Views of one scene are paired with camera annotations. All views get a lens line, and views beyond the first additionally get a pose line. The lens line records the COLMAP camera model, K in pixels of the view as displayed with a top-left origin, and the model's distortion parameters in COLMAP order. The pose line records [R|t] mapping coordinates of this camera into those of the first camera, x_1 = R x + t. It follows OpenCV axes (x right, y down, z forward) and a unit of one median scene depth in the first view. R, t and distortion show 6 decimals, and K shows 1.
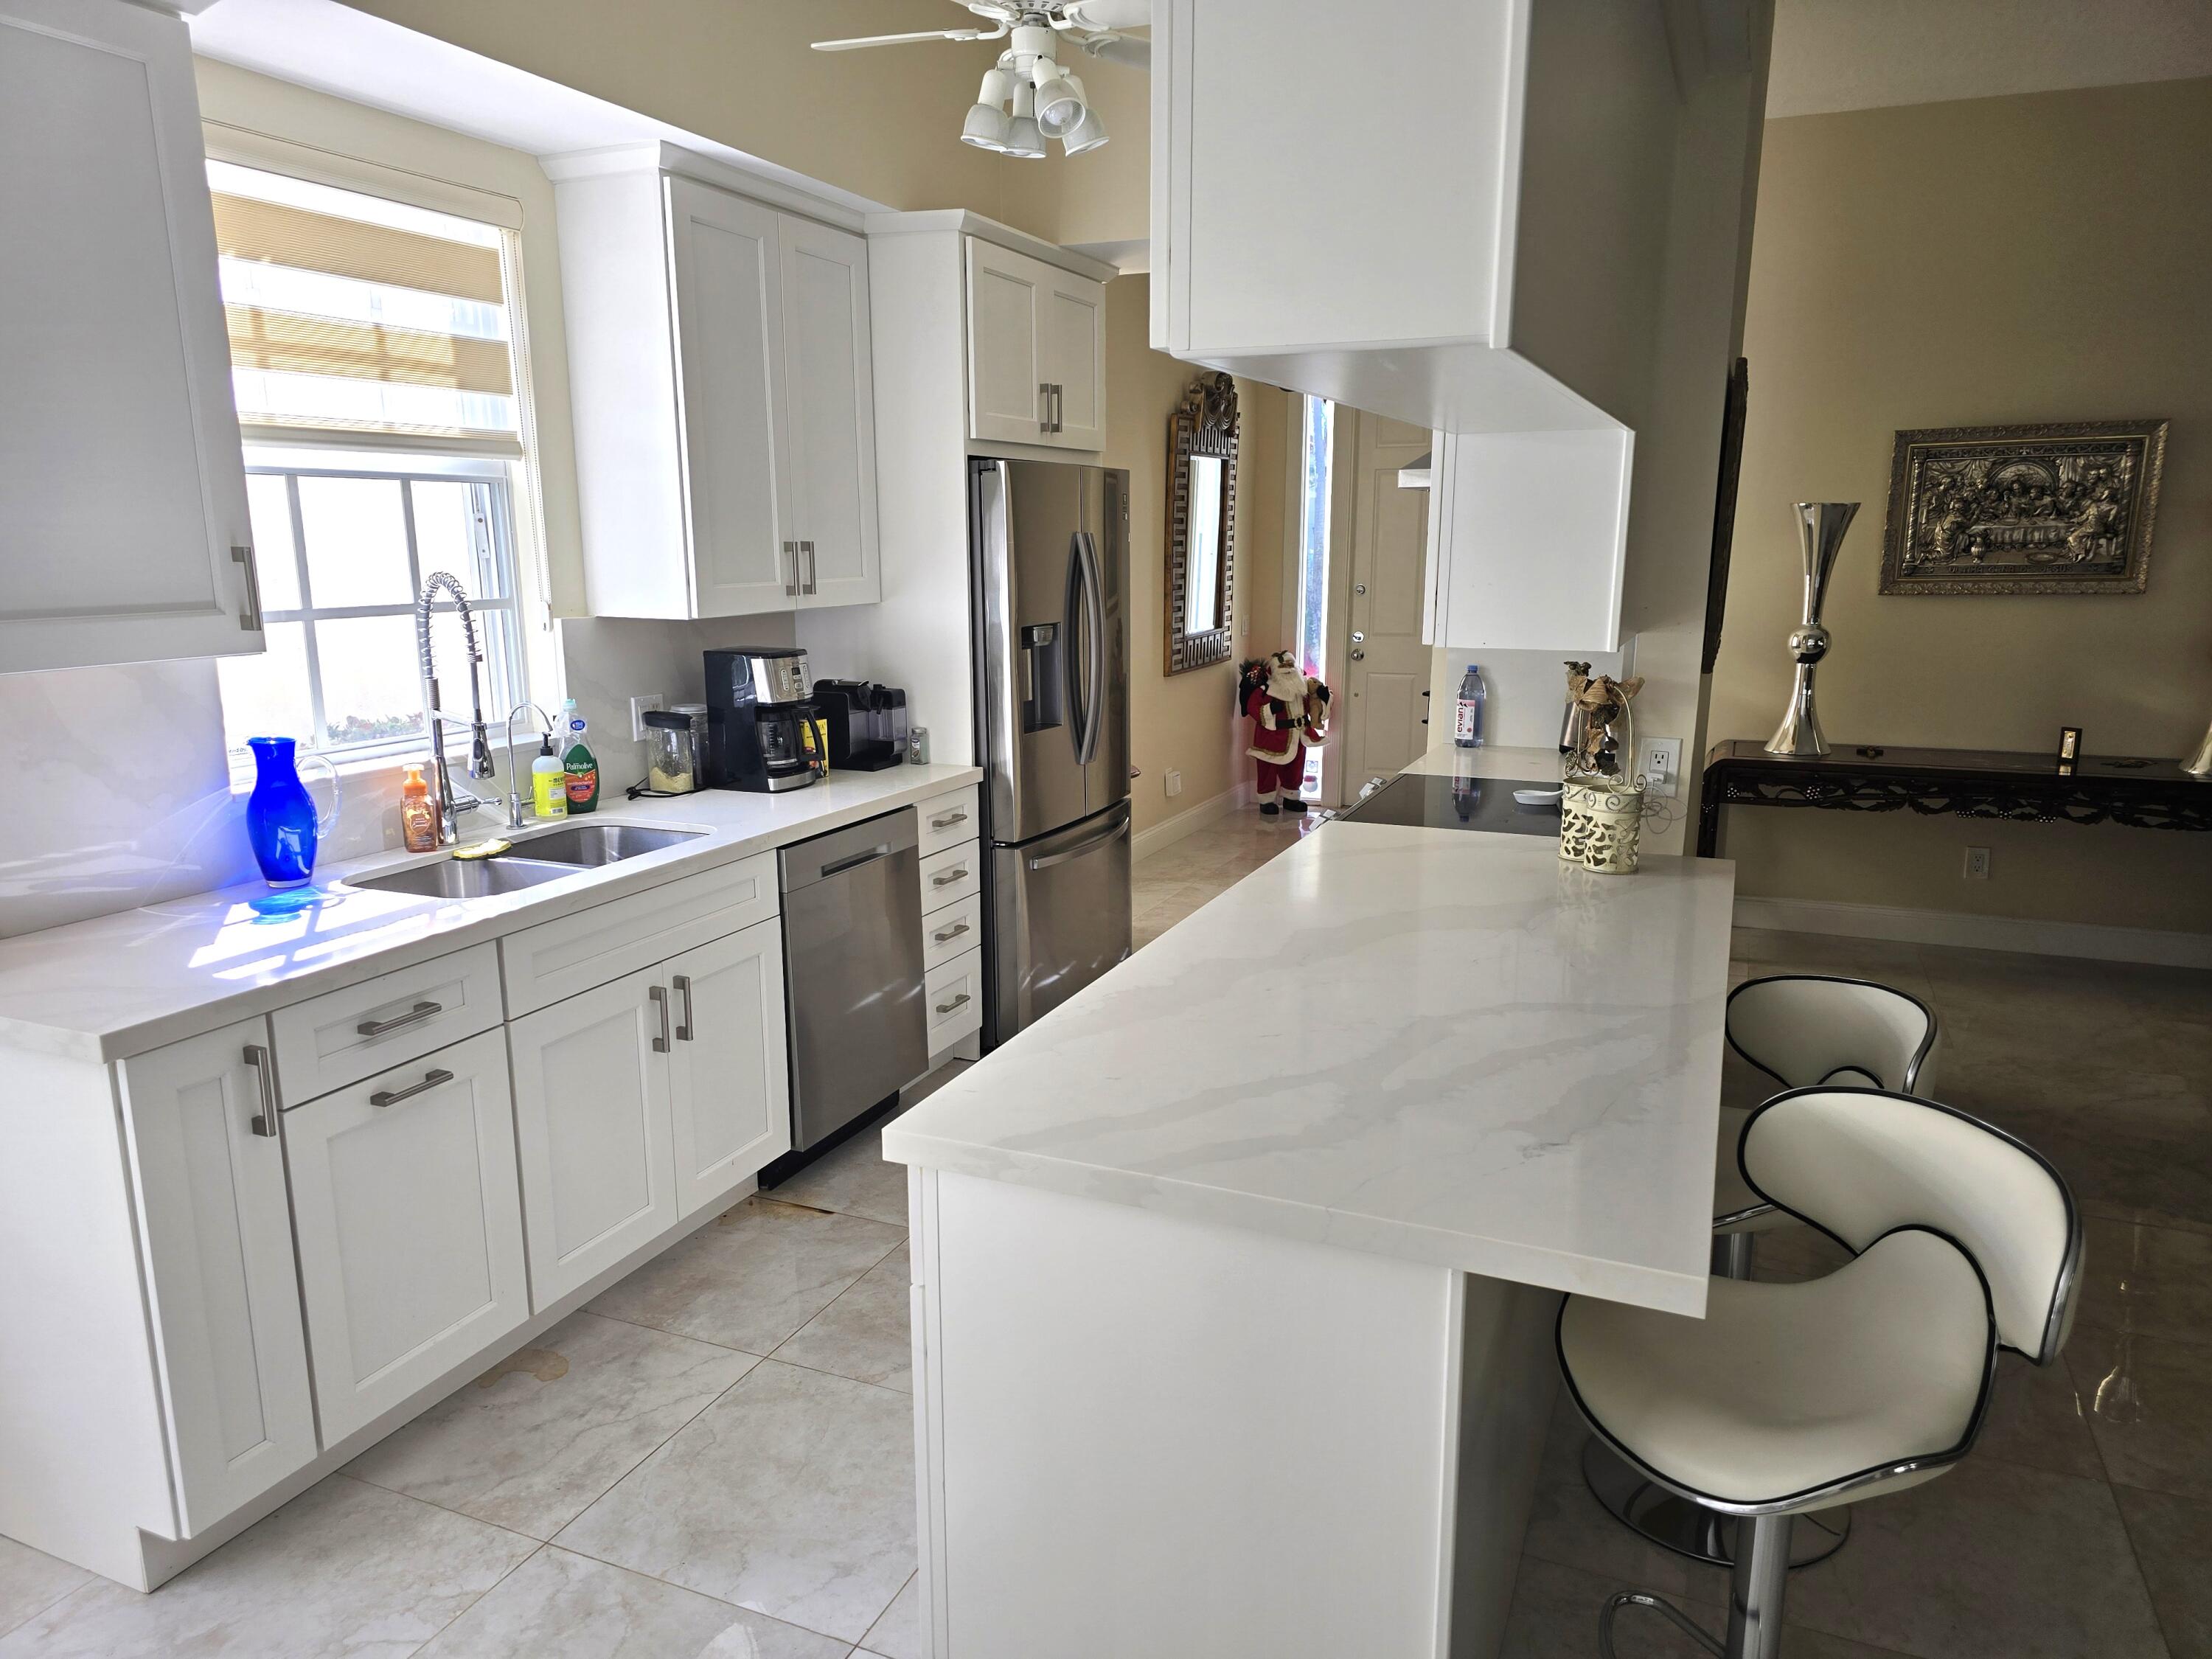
lens RADIAL K [[1490.6, 0, 1104.5], [0, 1490.6, 833.1], [0, 0, 1]] dist [0.055173, -0.034257]
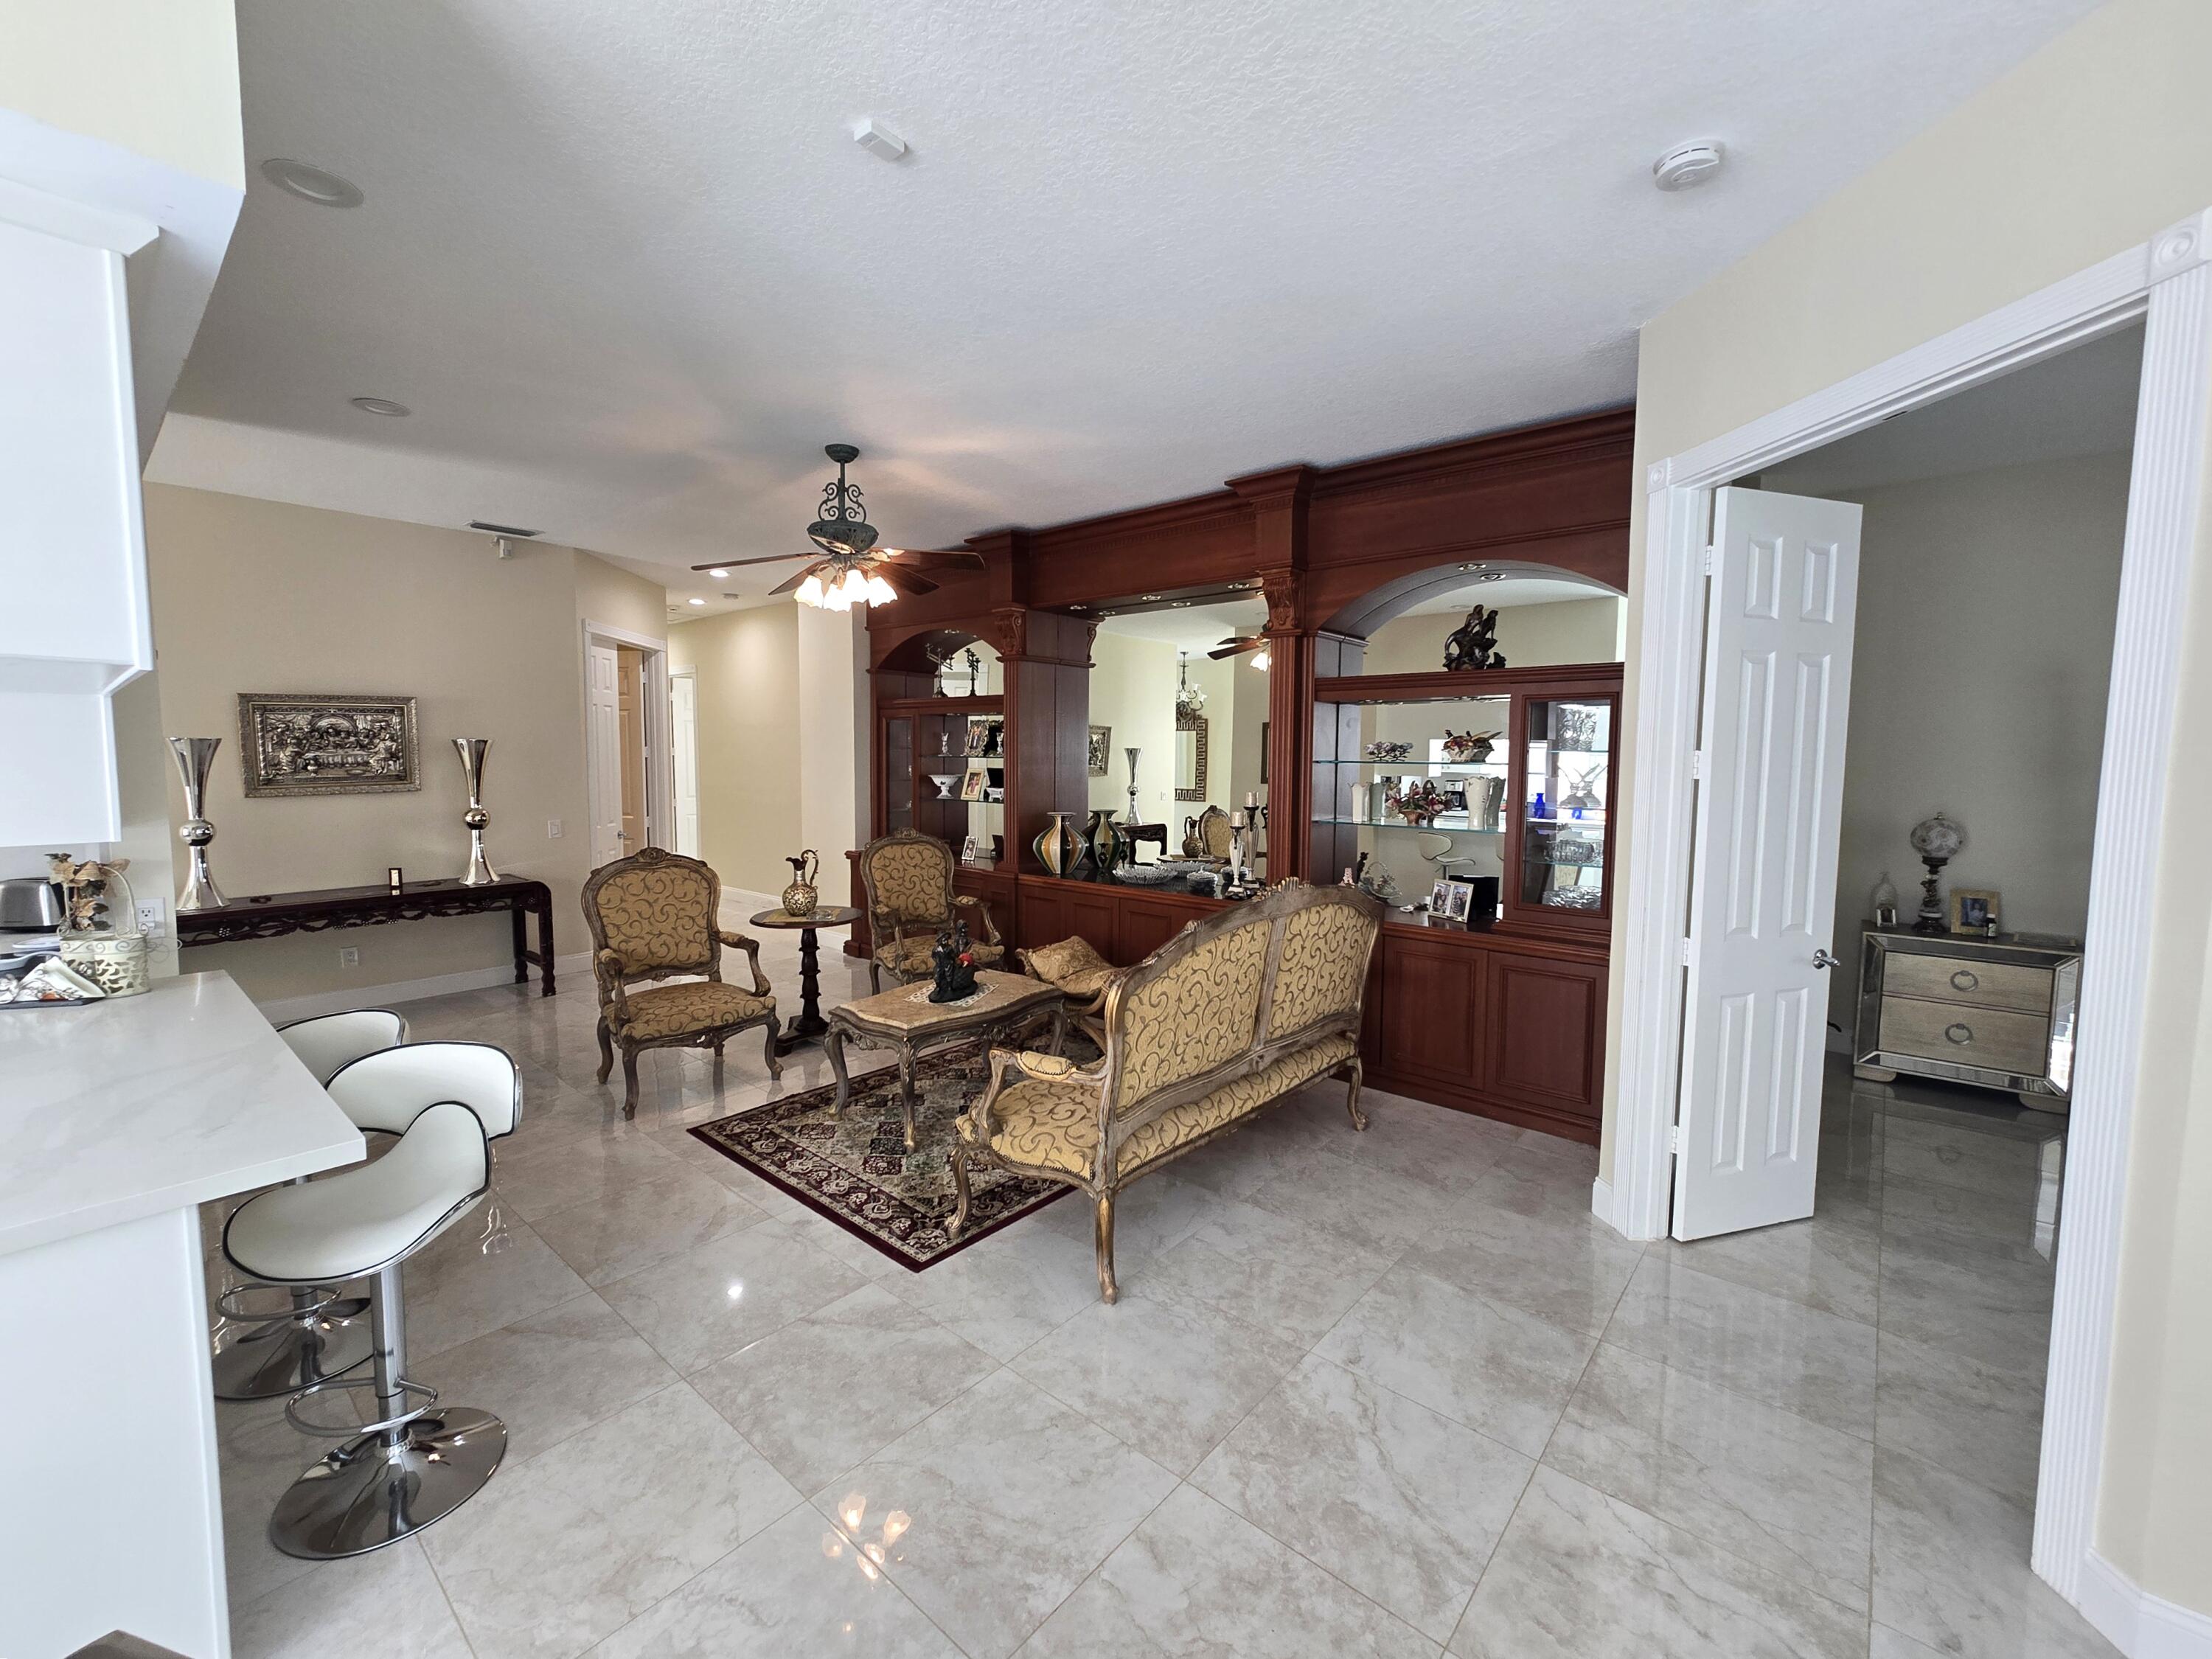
lens RADIAL K [[907.4, 0, 1102.0], [0, 907.4, 821.4], [0, 0, 1]] dist [0.000818, 0.000084]
pose [[0.299196, -0.072260, 0.951452, -0.105815], [0.186186, 0.982383, 0.016061, 0.012210], [-0.935851, 0.172341, 0.307379, -0.088336]]
